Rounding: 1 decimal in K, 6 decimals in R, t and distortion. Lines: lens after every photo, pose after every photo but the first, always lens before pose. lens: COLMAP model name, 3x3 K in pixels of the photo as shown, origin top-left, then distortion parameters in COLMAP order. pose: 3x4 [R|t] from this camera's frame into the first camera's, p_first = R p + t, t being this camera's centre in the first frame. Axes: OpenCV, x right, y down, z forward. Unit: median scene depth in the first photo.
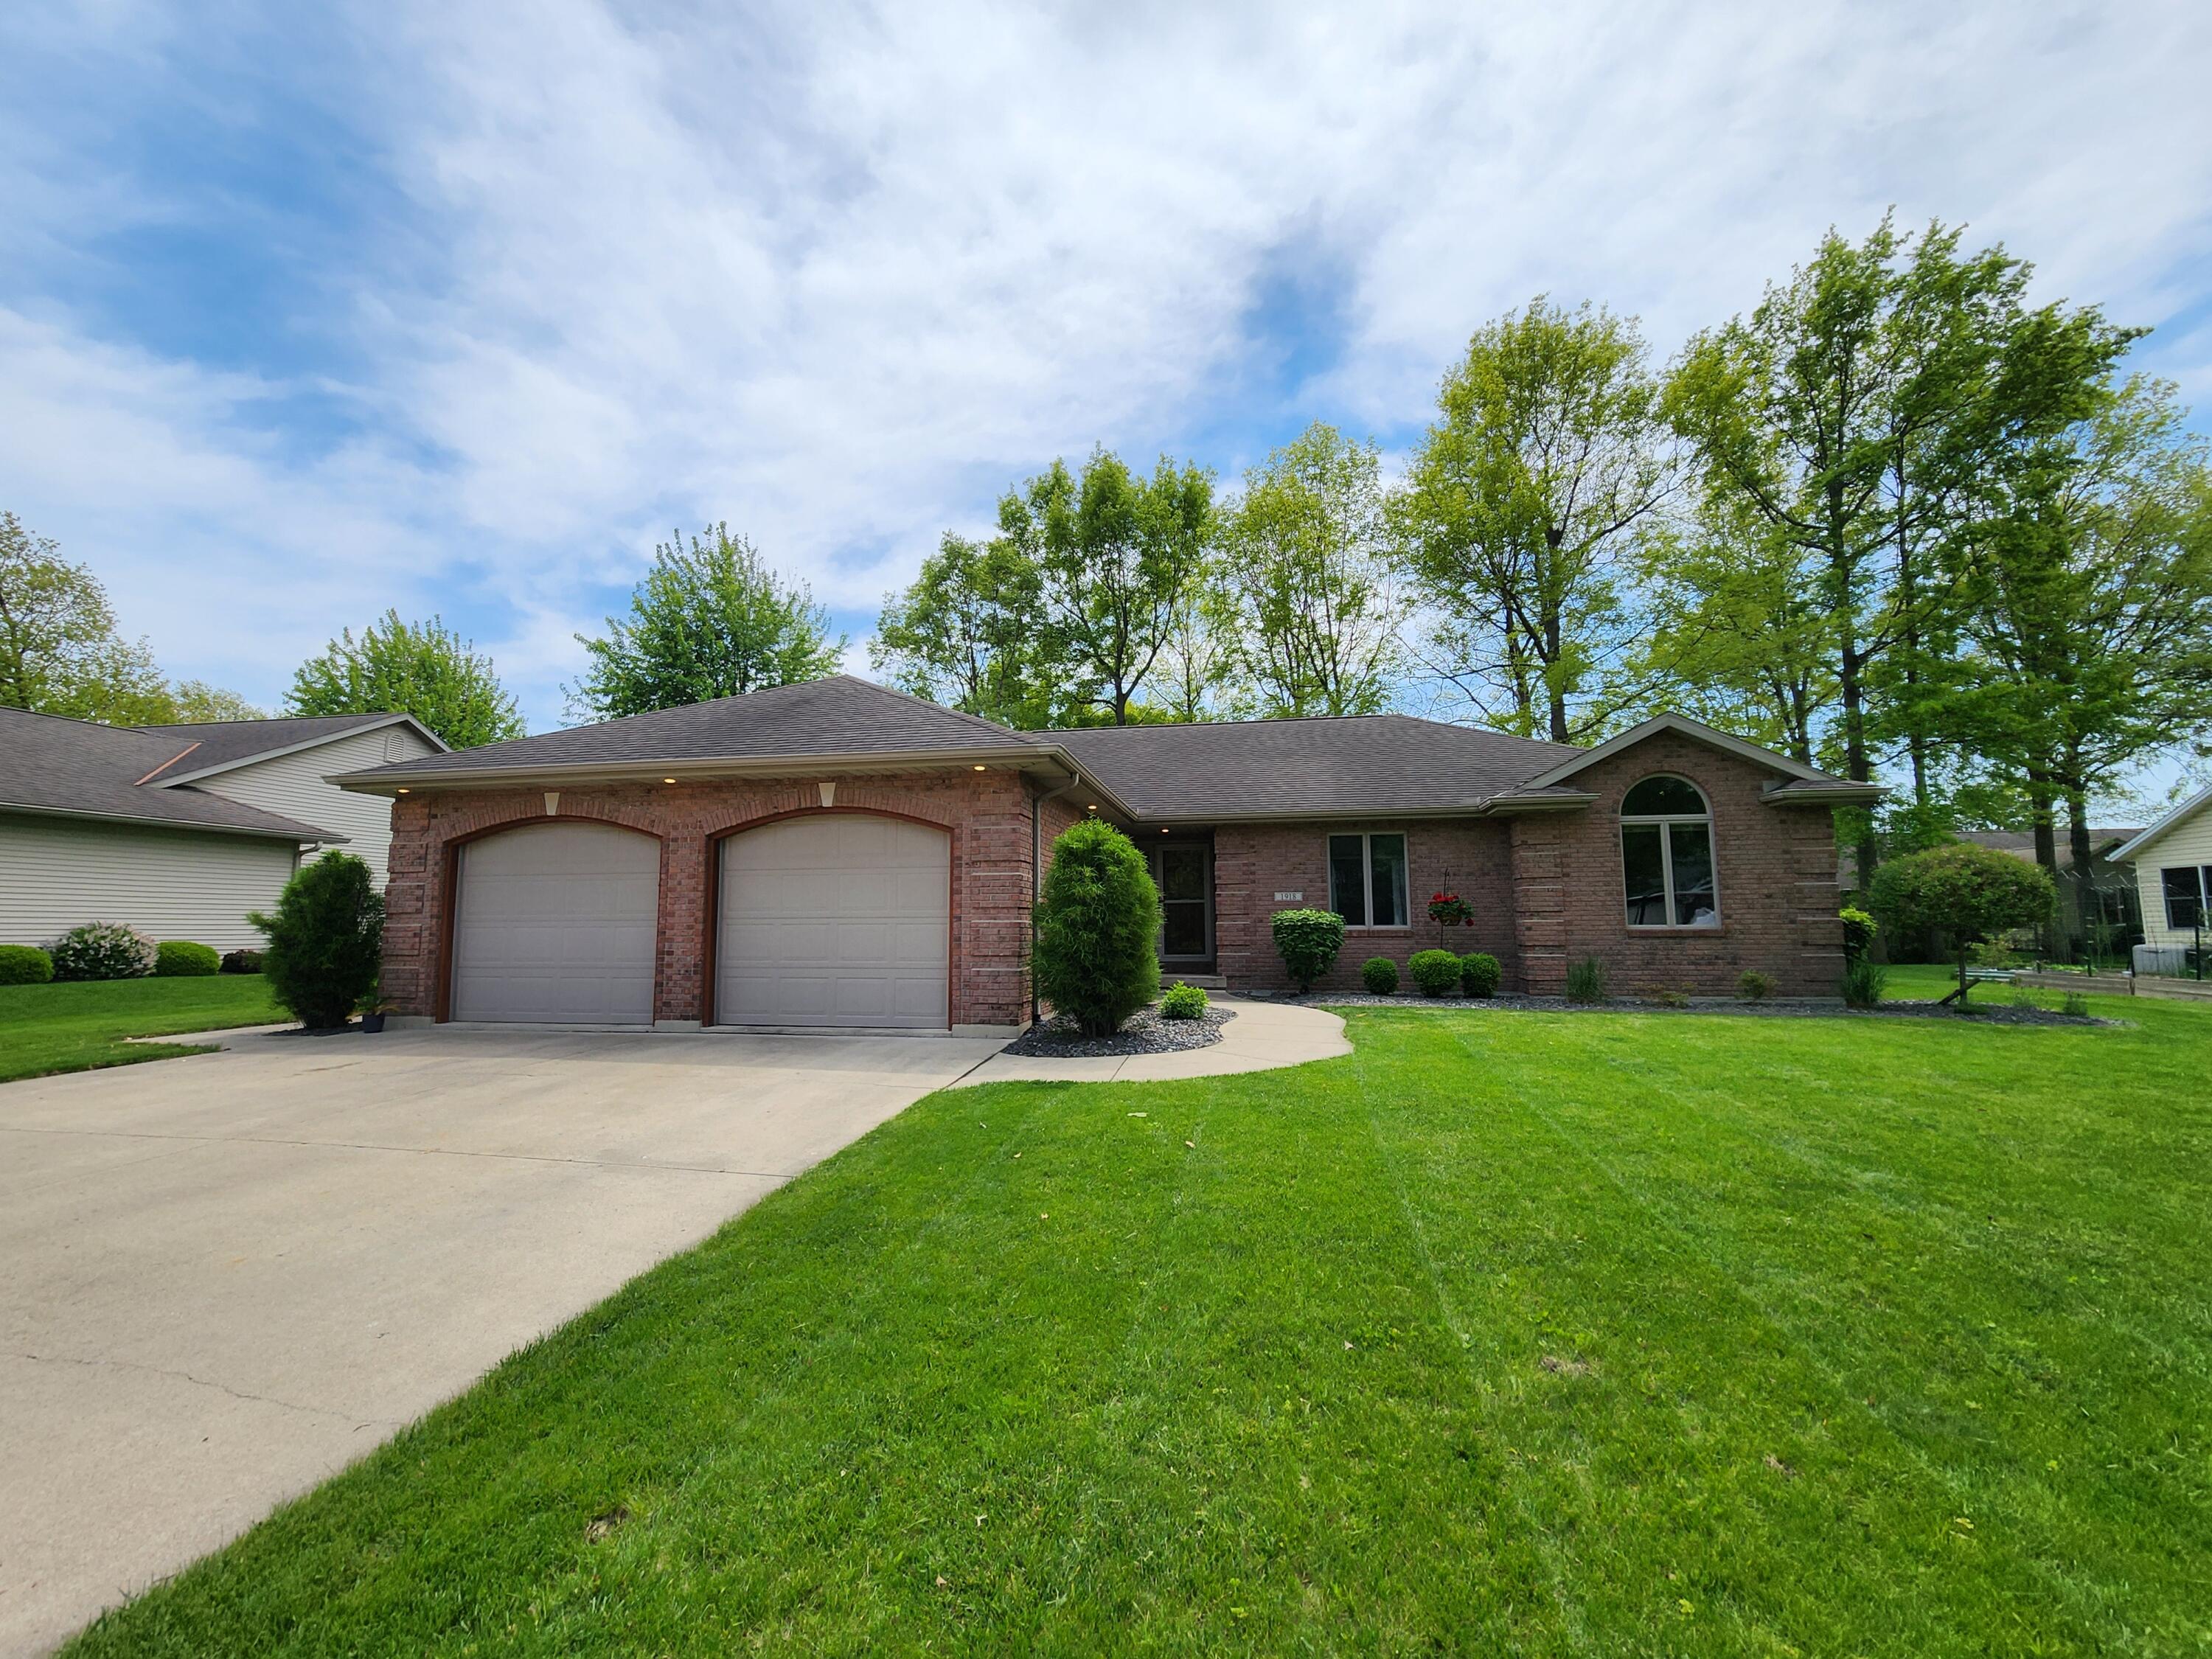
lens RADIAL K [[906.5, 0, 1103.4], [0, 906.5, 818.3], [0, 0, 1]] dist [-0.001305, 0.002953]
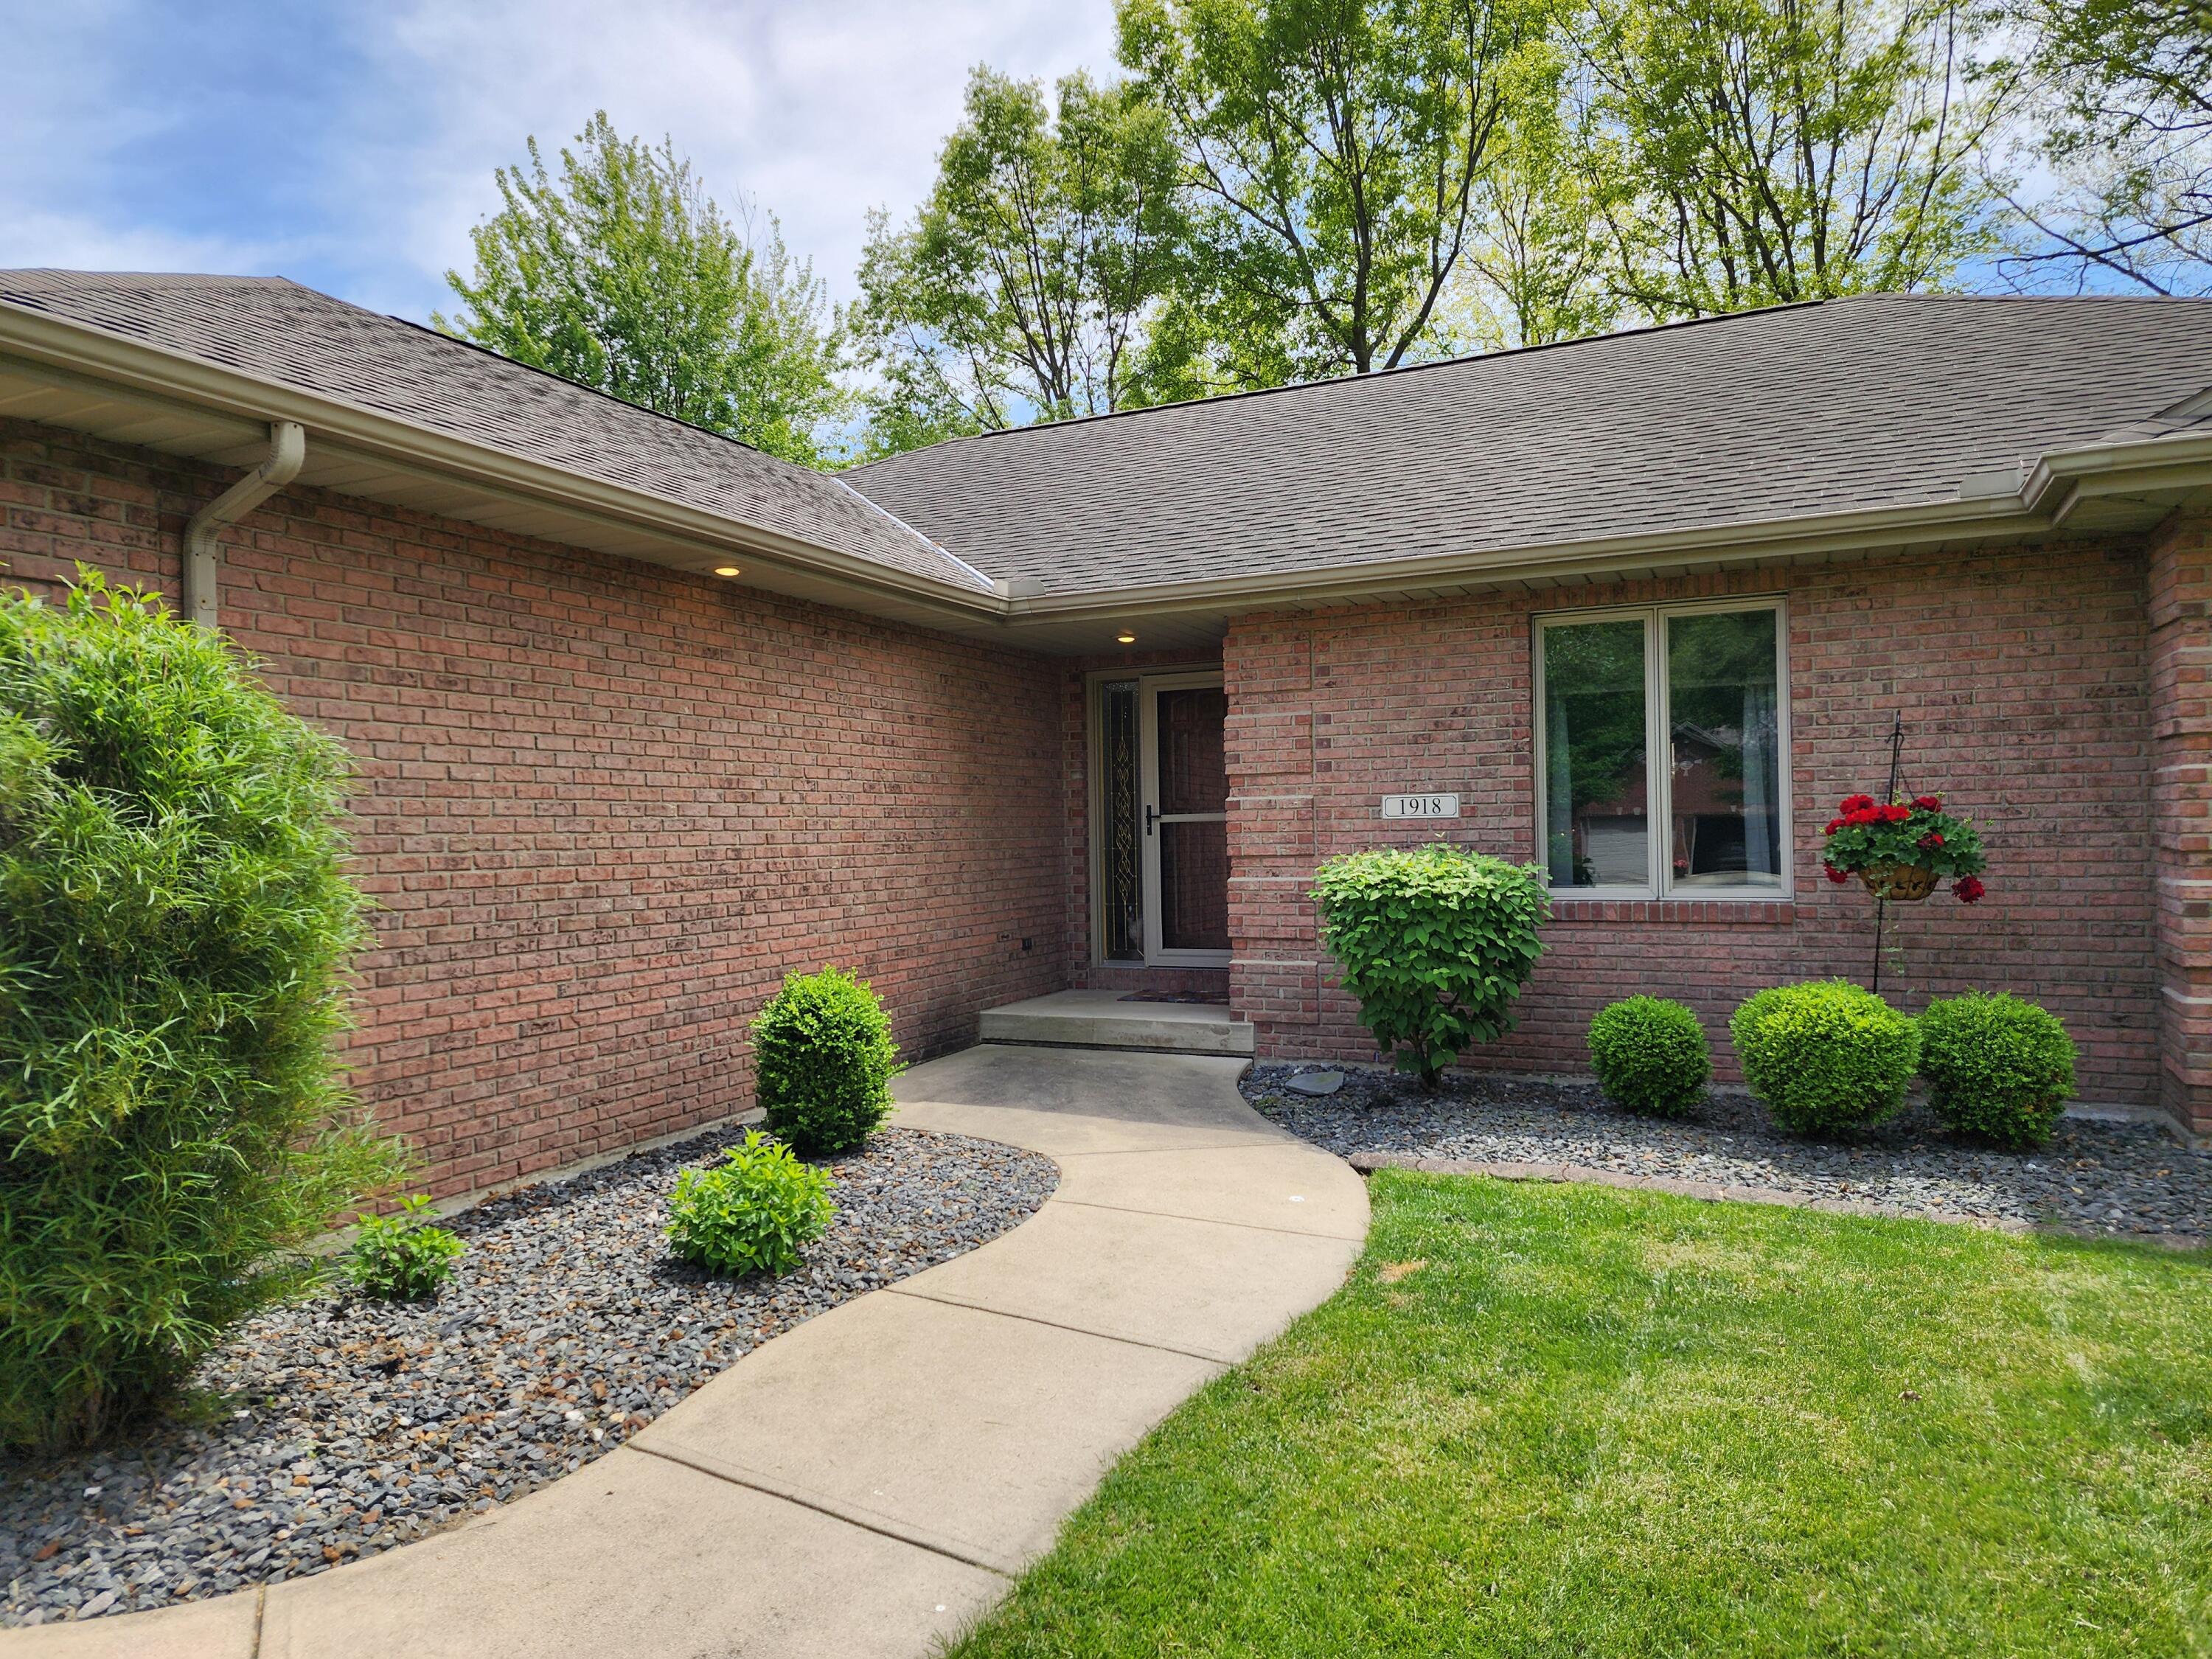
lens RADIAL K [[1470.7, 0, 1106.0], [0, 1470.7, 829.5], [0, 0, 1]] dist [0.029906, -0.002040]
pose [[0.968636, -0.013508, -0.248115, 0.215246], [0.043790, 0.992174, 0.116937, 0.021997], [0.244594, -0.124134, 0.961647, 0.397291]]
